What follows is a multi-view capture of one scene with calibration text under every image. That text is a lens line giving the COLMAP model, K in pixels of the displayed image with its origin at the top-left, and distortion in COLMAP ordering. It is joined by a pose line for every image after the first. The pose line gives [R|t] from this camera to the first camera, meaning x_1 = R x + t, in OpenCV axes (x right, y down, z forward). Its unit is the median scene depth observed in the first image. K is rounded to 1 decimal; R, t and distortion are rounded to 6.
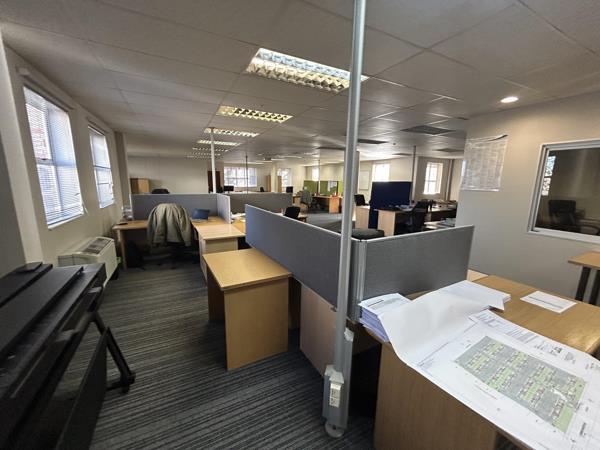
lens RADIAL K [[244.6, 0, 299.4], [0, 244.6, 223.7], [0, 0, 1]] dist [-0.001639, 0.001135]
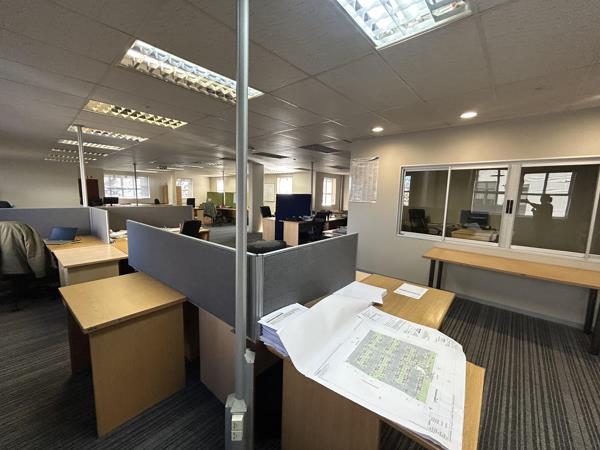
lens RADIAL K [[244.6, 0, 299.8], [0, 244.6, 223.7], [0, 0, 1]] dist [-0.001639, 0.001135]
pose [[0.931895, -0.035112, 0.361024, 0.016098], [0.052248, 0.997918, -0.037812, -0.002162], [-0.358944, 0.054100, 0.931790, 0.007774]]
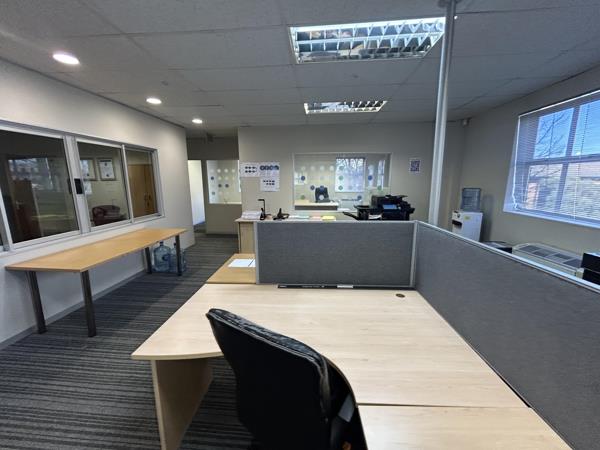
lens RADIAL K [[244.6, 0, 296.5], [0, 244.6, 225.4], [0, 0, 1]] dist [-0.001639, 0.001135]
pose [[-0.847646, -0.108054, 0.519443, 0.036361], [0.087911, 0.936905, 0.338350, -0.101188], [-0.523229, 0.332466, -0.784664, 0.601970]]
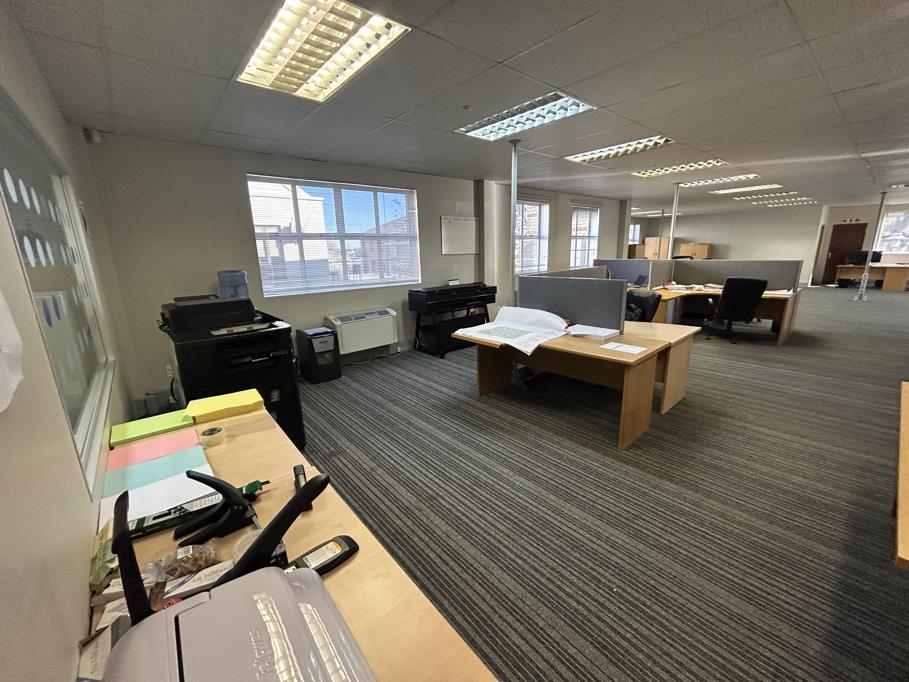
lens RADIAL K [[370.5, 0, 454.3], [0, 370.5, 339.3], [0, 0, 1]] dist [-0.001639, 0.001135]
pose [[0.231488, 0.211302, -0.949613, 0.793529], [-0.145252, 0.972692, 0.181029, 0.028116], [0.961933, 0.096027, 0.255859, -0.054514]]
